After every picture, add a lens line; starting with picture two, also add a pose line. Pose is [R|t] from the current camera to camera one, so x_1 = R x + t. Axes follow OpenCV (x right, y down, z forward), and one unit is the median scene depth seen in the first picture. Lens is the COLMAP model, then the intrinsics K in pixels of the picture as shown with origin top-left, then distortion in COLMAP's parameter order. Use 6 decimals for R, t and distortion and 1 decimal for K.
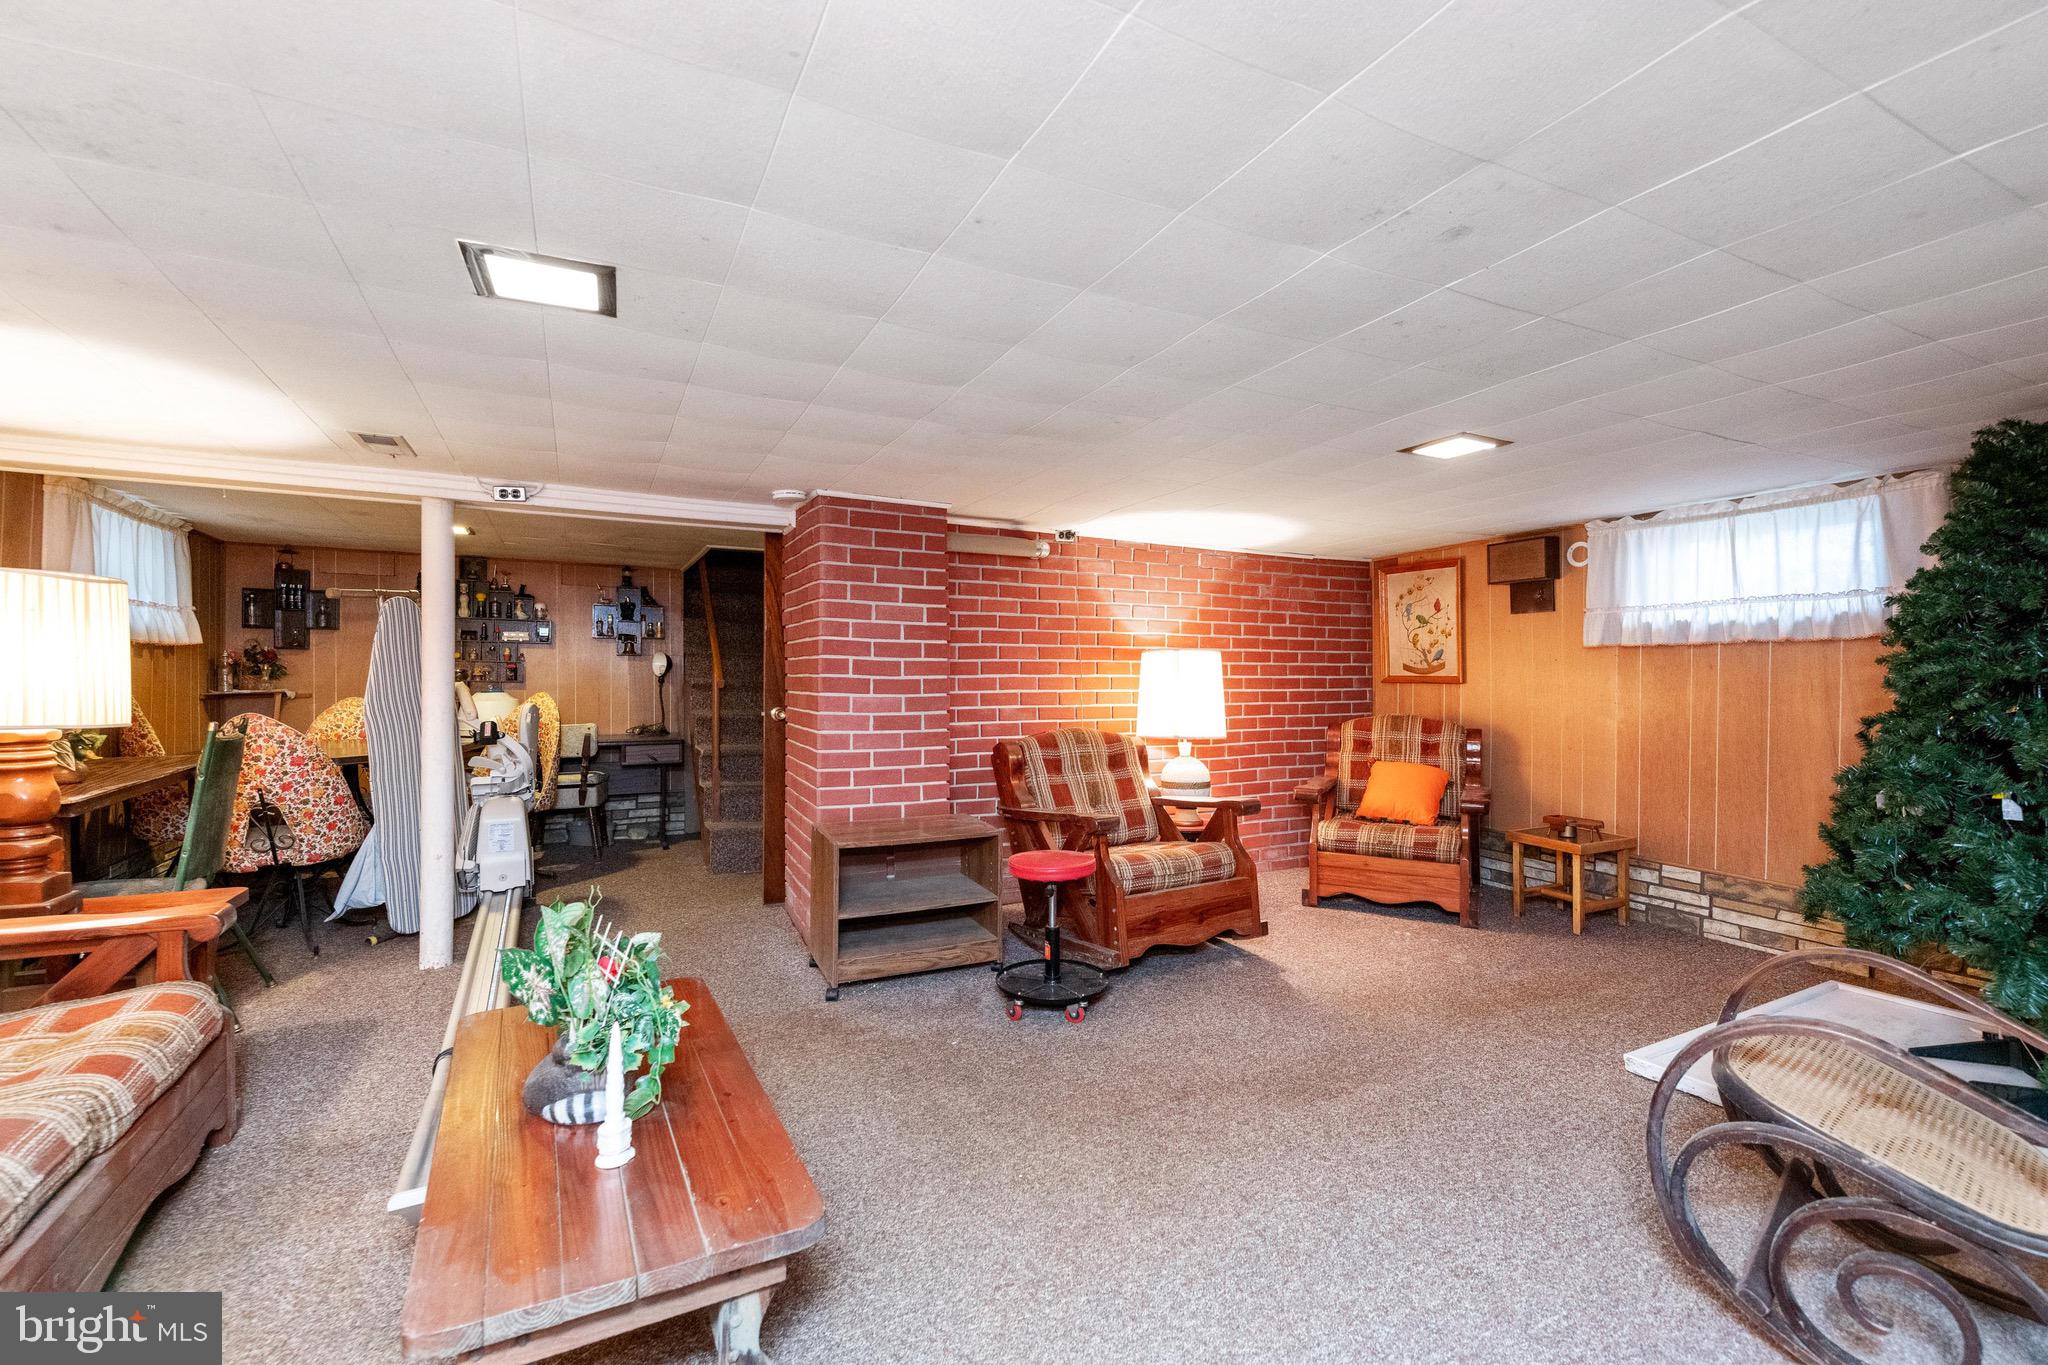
lens RADIAL K [[878.5, 0, 1015.0], [0, 878.5, 671.3], [0, 0, 1]] dist [0.005436, -0.000630]
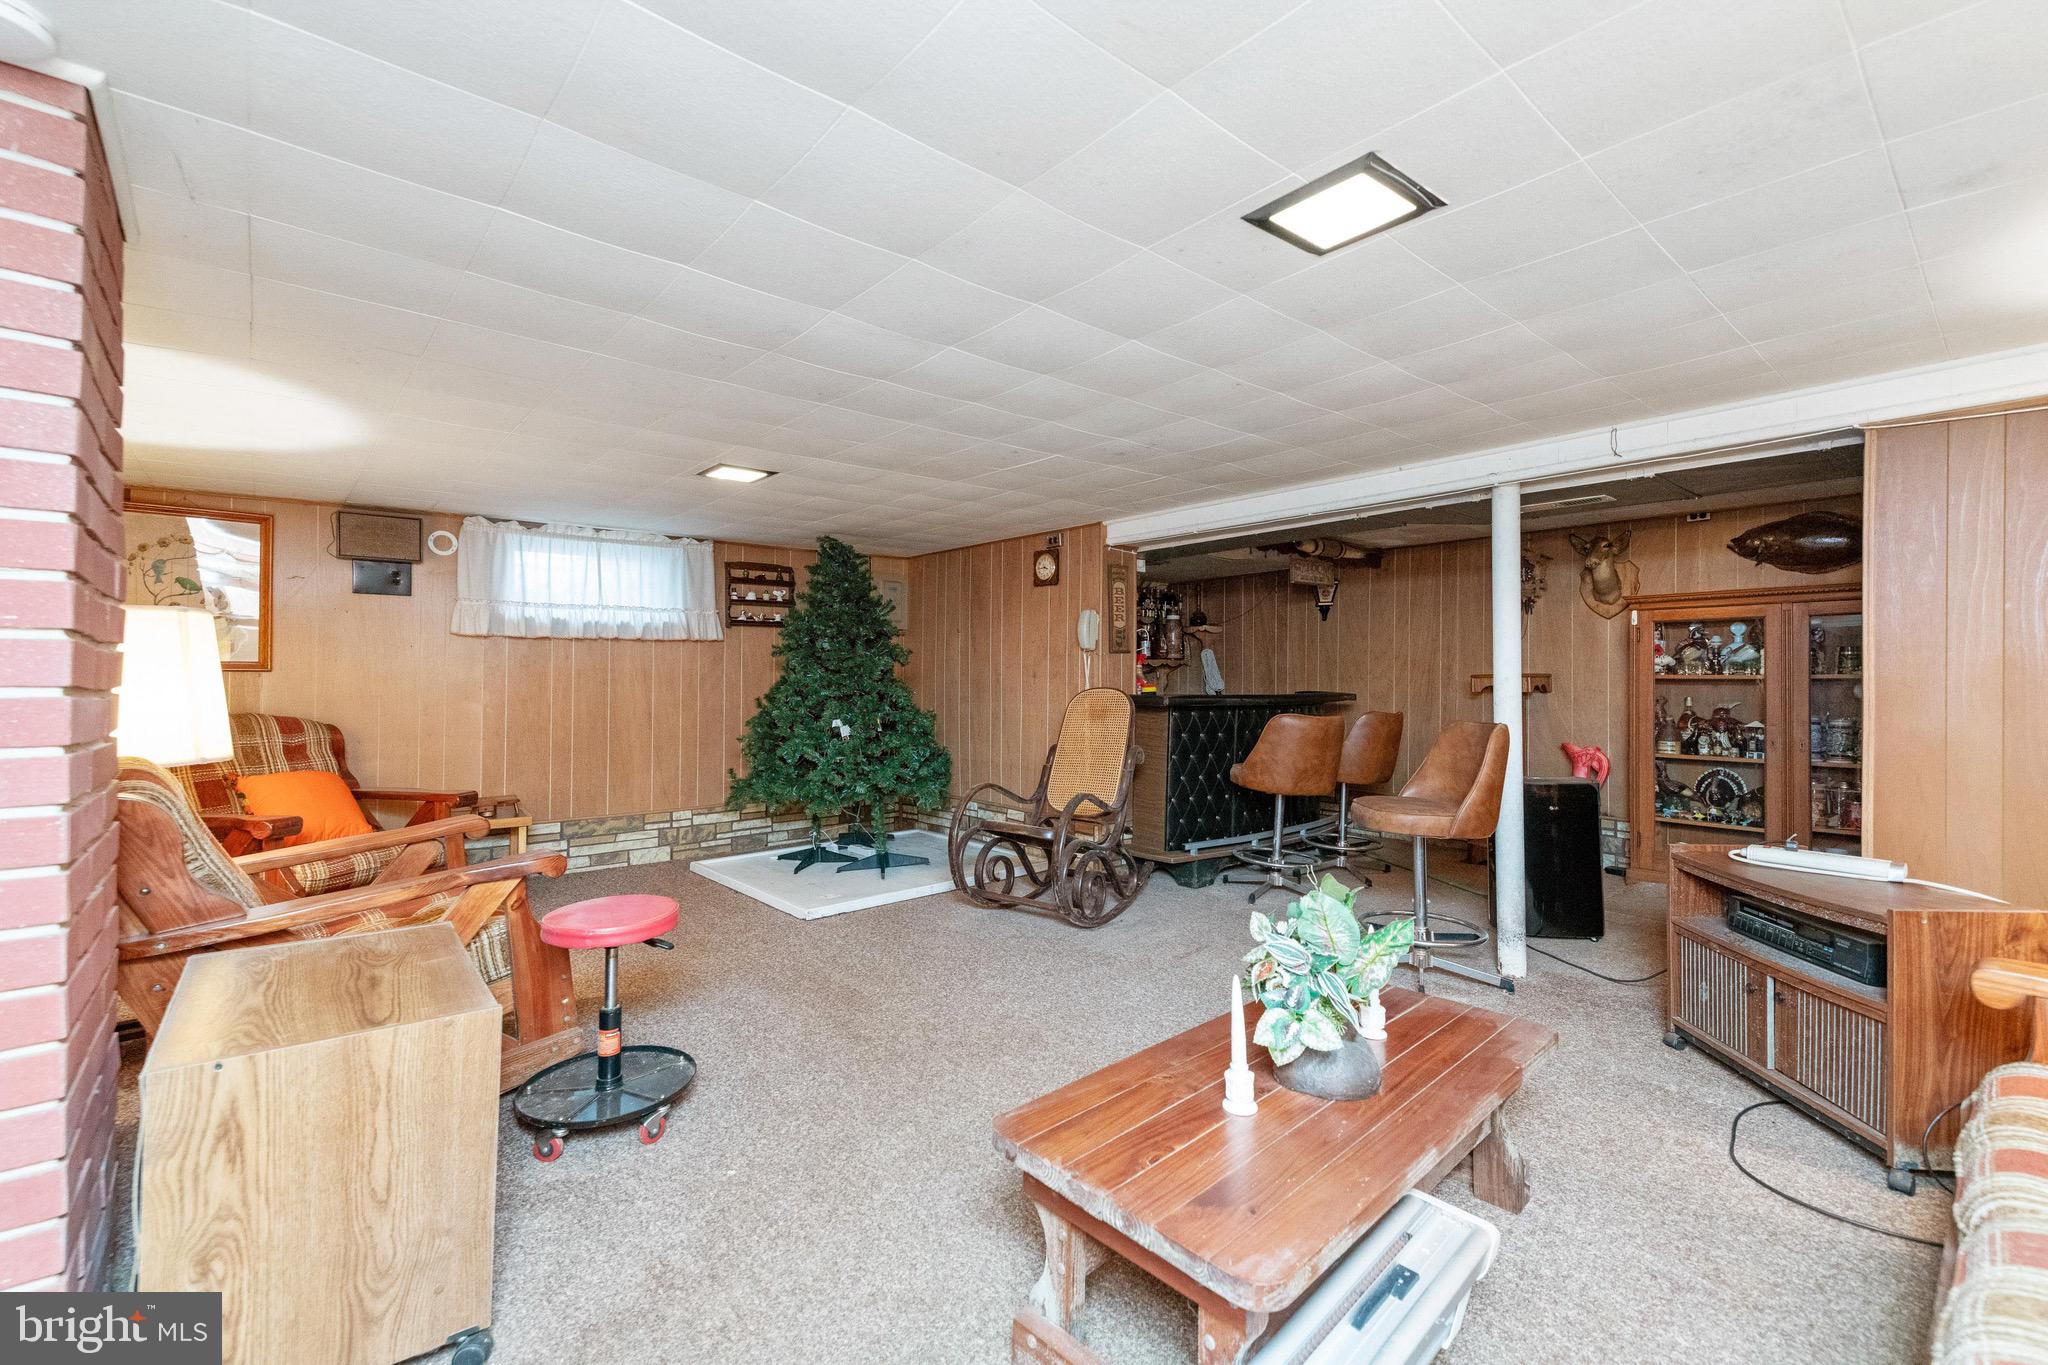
lens RADIAL K [[878.5, 0, 1015.0], [0, 878.5, 671.3], [0, 0, 1]] dist [0.005436, -0.000630]
pose [[-0.281949, 0.009289, 0.959384, -0.586364], [0.001102, 0.999956, -0.009358, 0.028462], [-0.959429, -0.001582, -0.281947, 0.740382]]
